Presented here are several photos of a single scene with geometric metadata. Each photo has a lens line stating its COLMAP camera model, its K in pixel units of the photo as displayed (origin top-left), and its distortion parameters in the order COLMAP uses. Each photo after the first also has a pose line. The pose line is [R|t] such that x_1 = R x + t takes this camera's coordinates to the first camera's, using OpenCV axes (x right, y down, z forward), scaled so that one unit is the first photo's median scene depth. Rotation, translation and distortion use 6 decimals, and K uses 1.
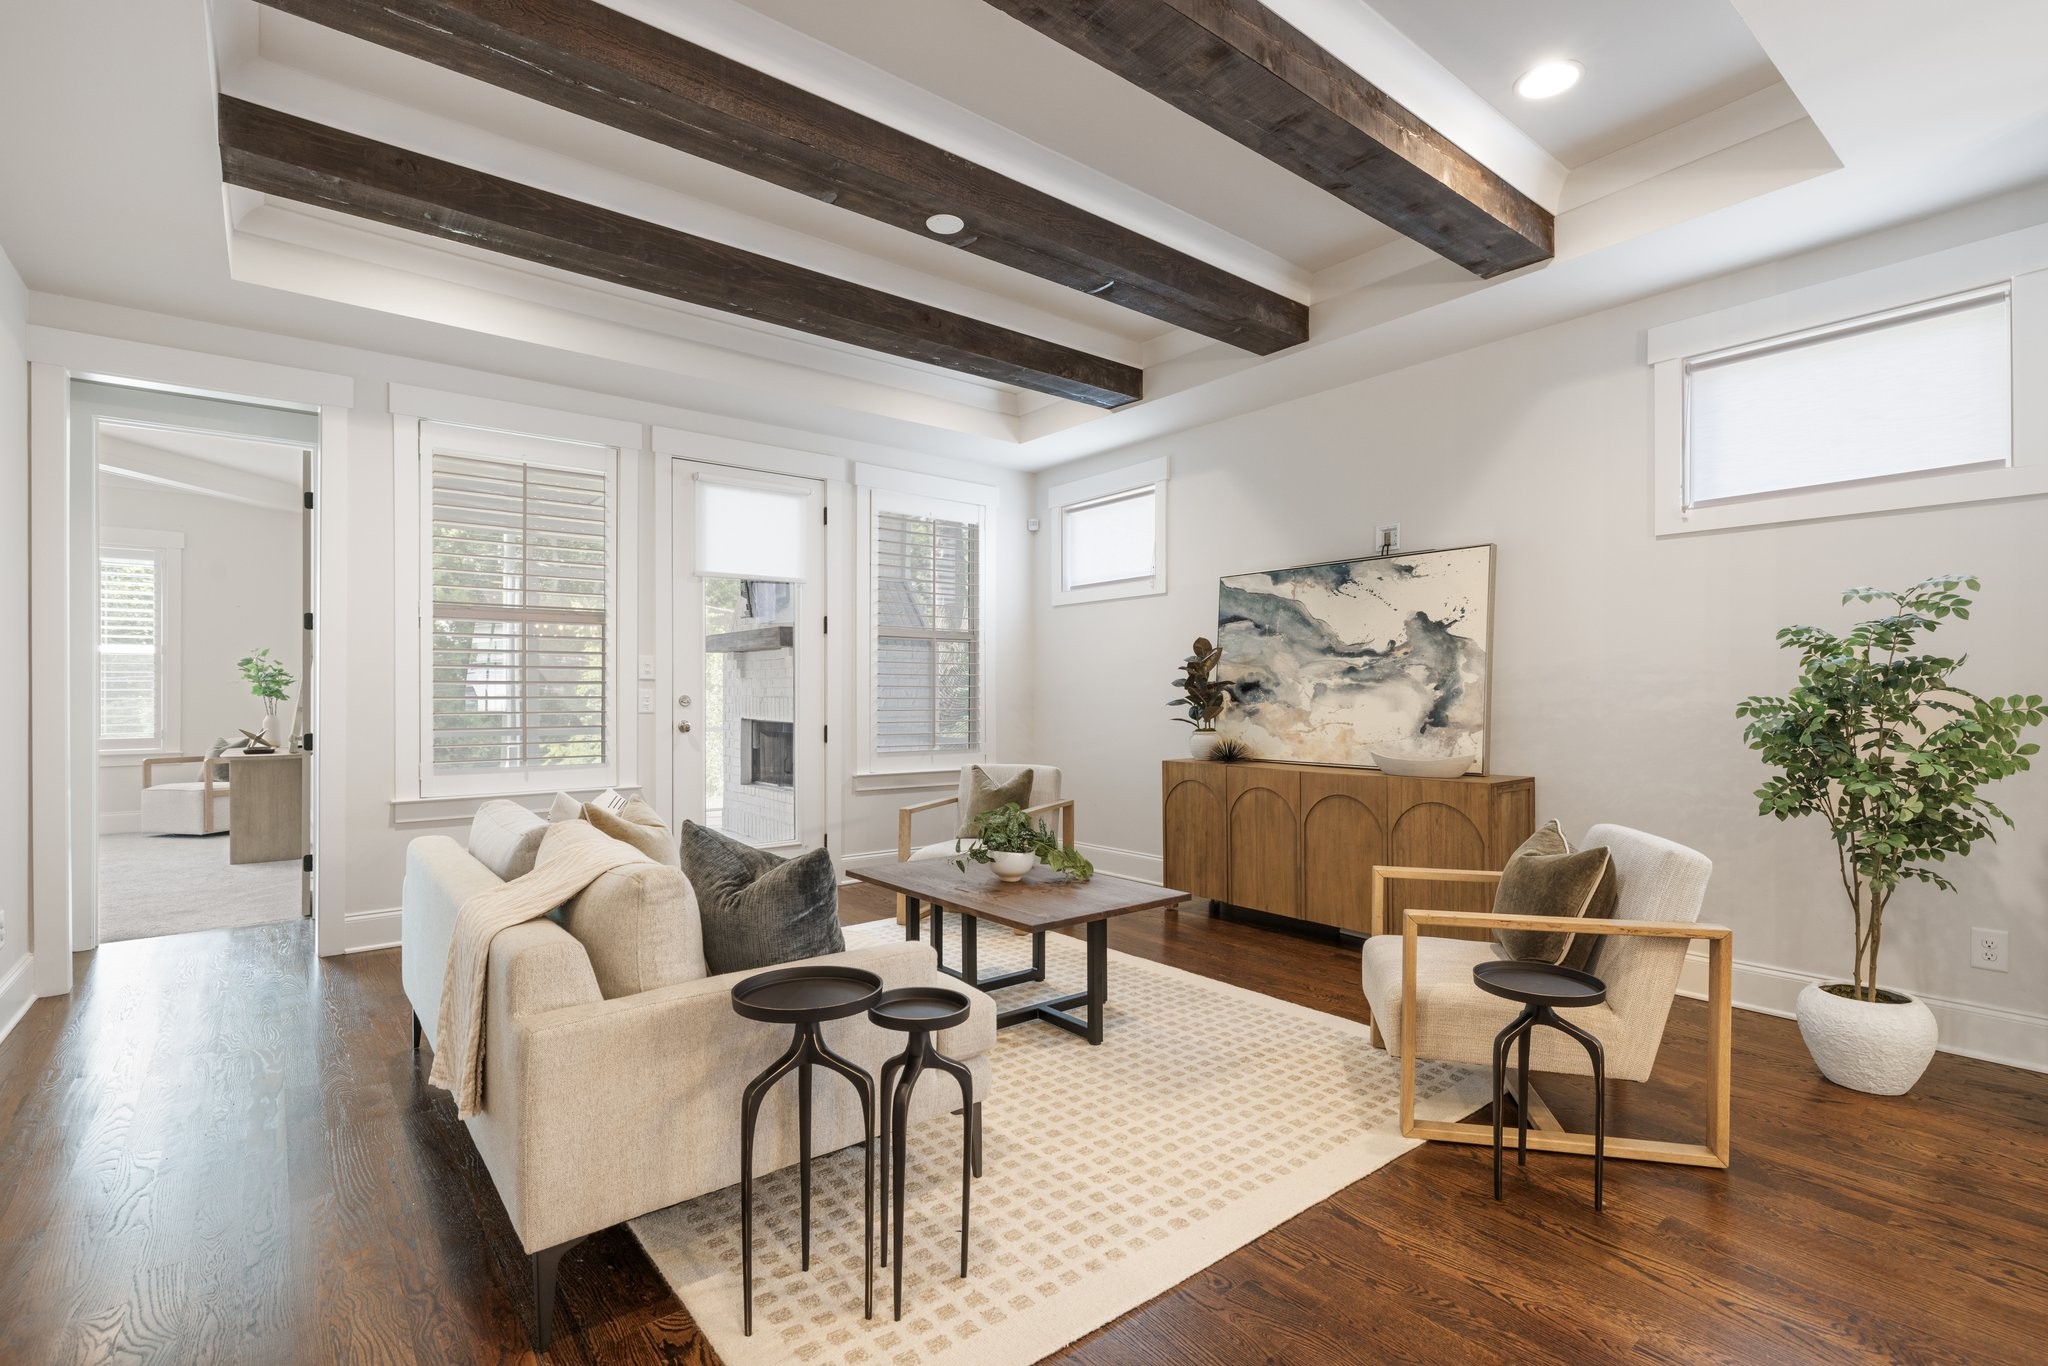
lens RADIAL K [[945.9, 0, 1031.4], [0, 945.9, 689.6], [0, 0, 1]] dist [-0.001305, -0.000116]
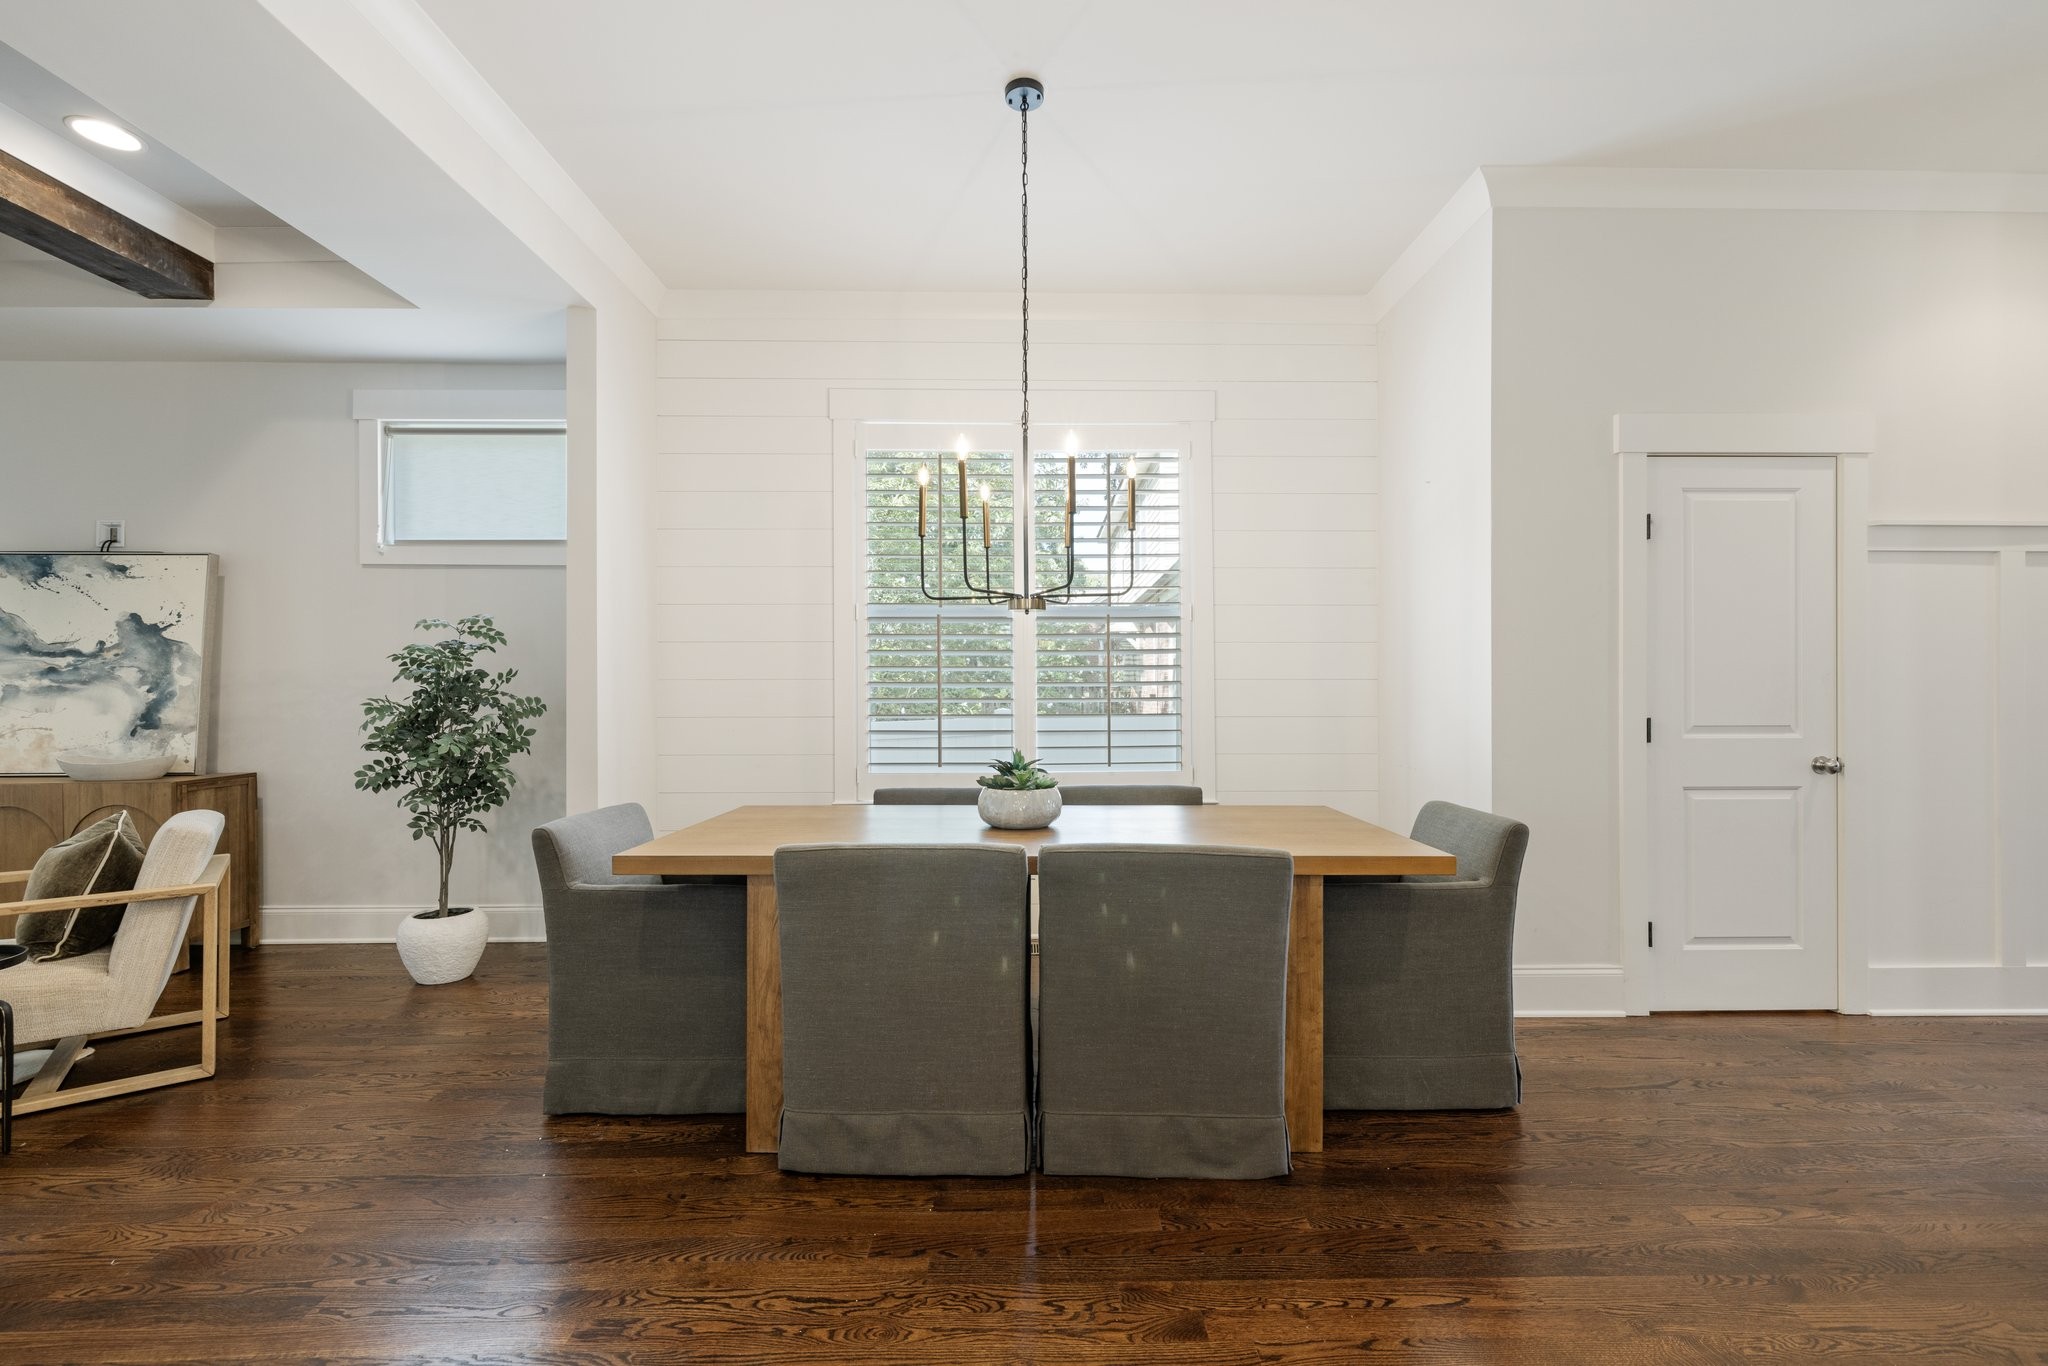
lens RADIAL K [[883.8, 0, 1026.0], [0, 883.8, 694.9], [0, 0, 1]] dist [0.003837, 0.000157]
pose [[0.615432, -0.002824, 0.788185, 0.245757], [-0.002043, 0.999985, 0.005177, -0.003653], [-0.788188, -0.004796, 0.615416, -0.297310]]
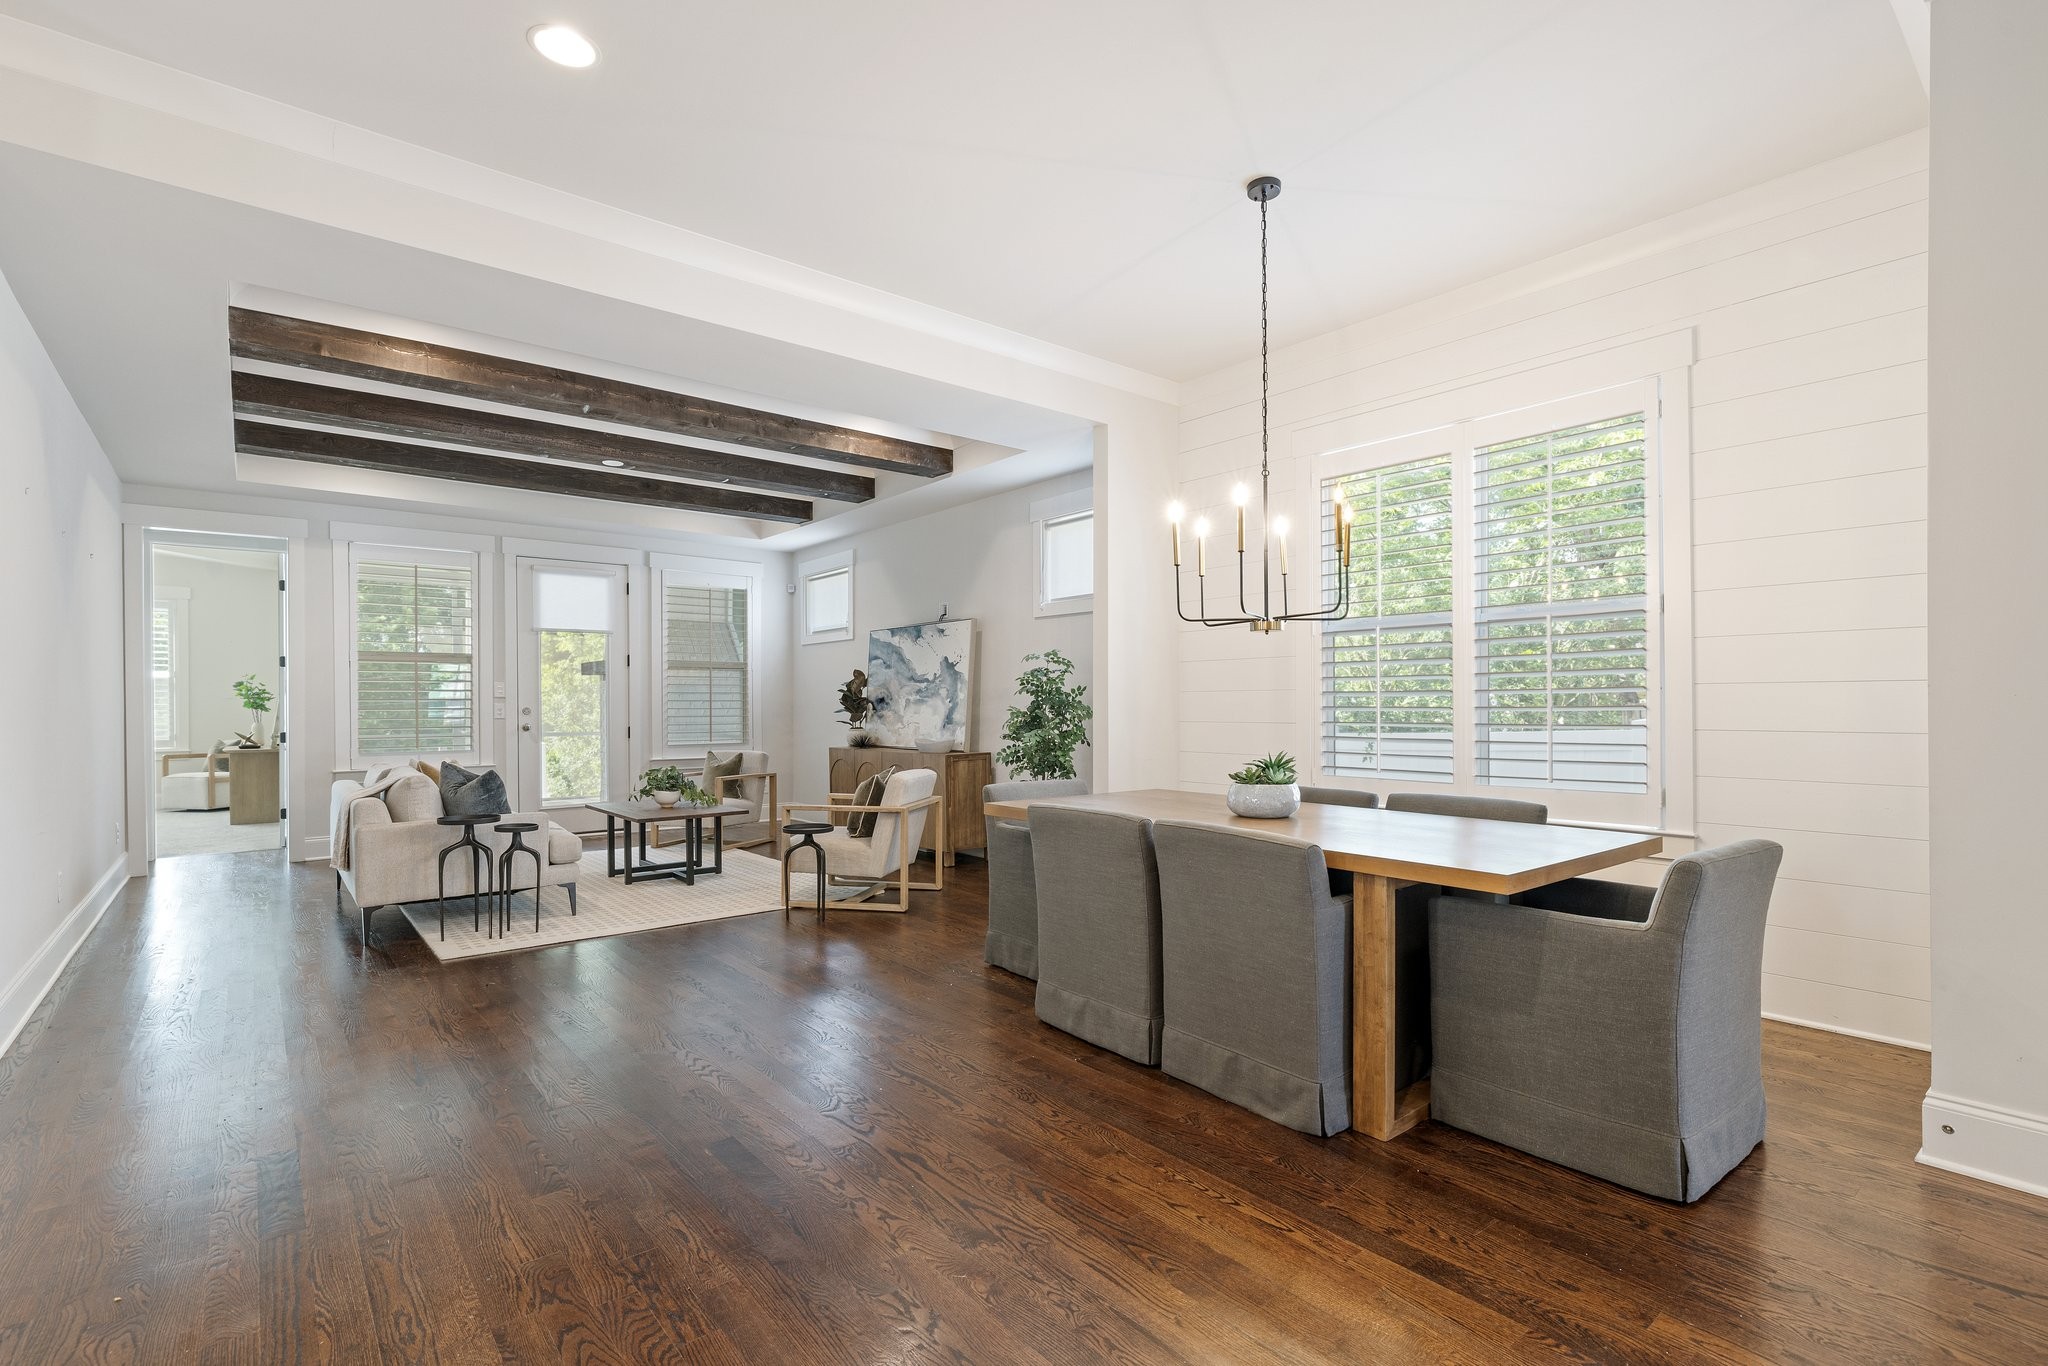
lens RADIAL K [[961.6, 0, 1051.2], [0, 961.6, 704.3], [0, 0, 1]] dist [-0.001738, 0.000076]
pose [[0.999854, -0.003346, 0.016781, 0.553156], [0.003271, 0.999985, 0.004483, -0.003750], [-0.016796, -0.004427, 0.999849, -0.704565]]
